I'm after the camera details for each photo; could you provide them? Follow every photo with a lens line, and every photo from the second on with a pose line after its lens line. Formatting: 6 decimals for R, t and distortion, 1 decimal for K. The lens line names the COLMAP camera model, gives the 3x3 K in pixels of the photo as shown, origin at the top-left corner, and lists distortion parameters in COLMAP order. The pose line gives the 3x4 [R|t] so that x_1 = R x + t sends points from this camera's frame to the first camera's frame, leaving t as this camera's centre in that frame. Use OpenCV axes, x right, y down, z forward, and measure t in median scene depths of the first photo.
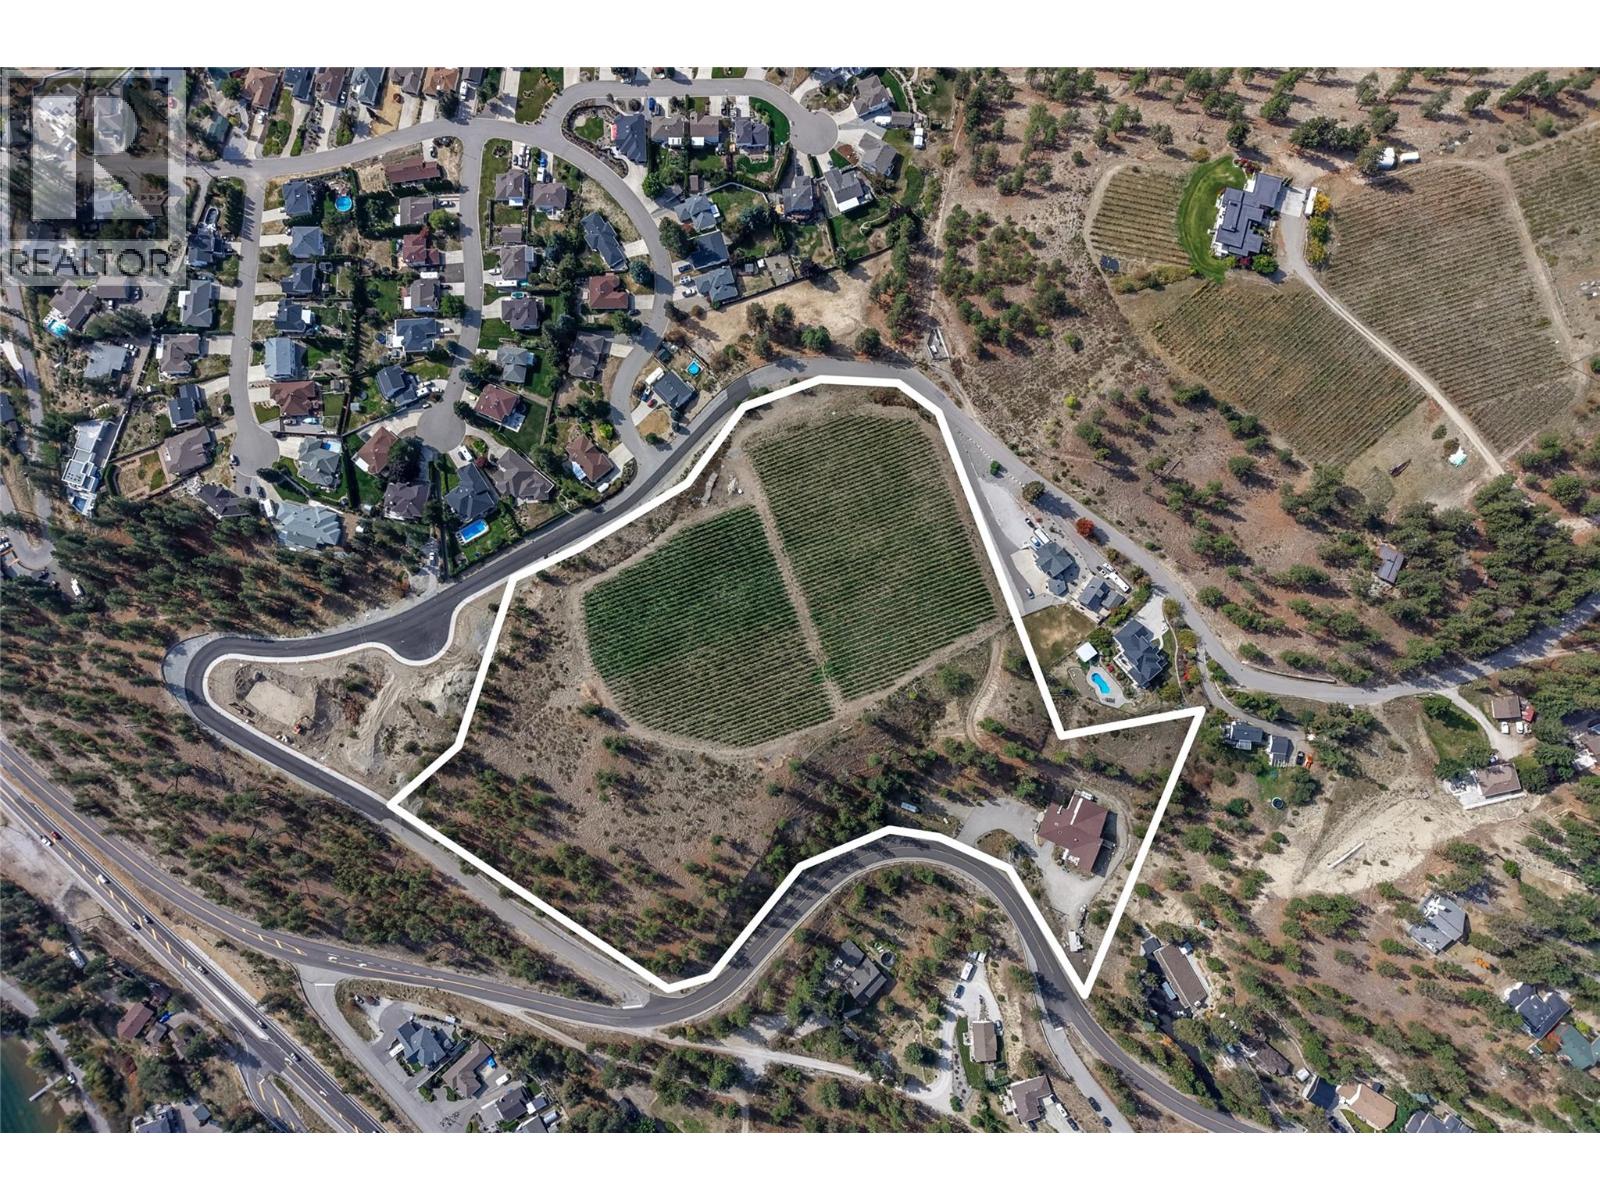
lens RADIAL K [[1066.7, 0, 801.5], [0, 1066.7, 604.4], [0, 0, 1]] dist [0.040153, -0.041364]
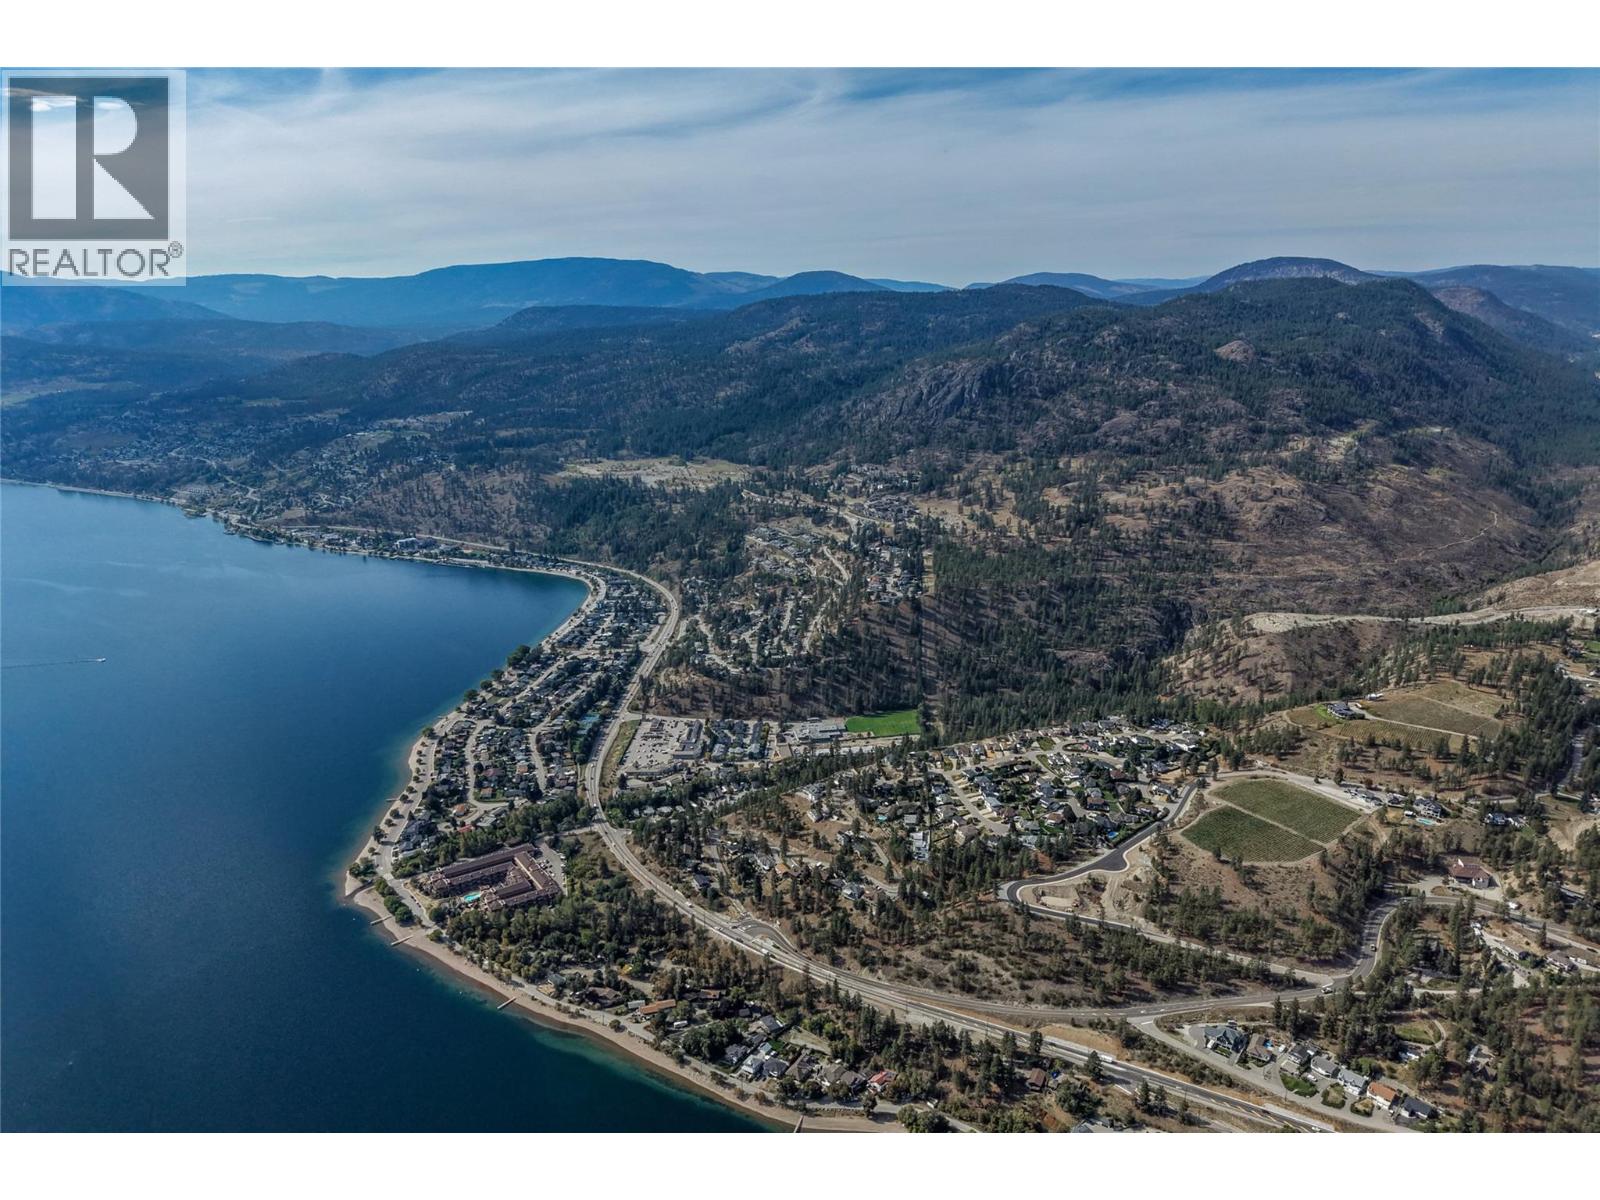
lens RADIAL K [[1068.2, 0, 798.5], [0, 1068.2, 603.5], [0, 0, 1]] dist [0.035076, -0.033797]
pose [[0.979827, -0.061955, 0.190000, -1.279489], [0.199605, 0.350133, -0.915186, 1.575076], [-0.009825, 0.934649, 0.355436, -0.169894]]
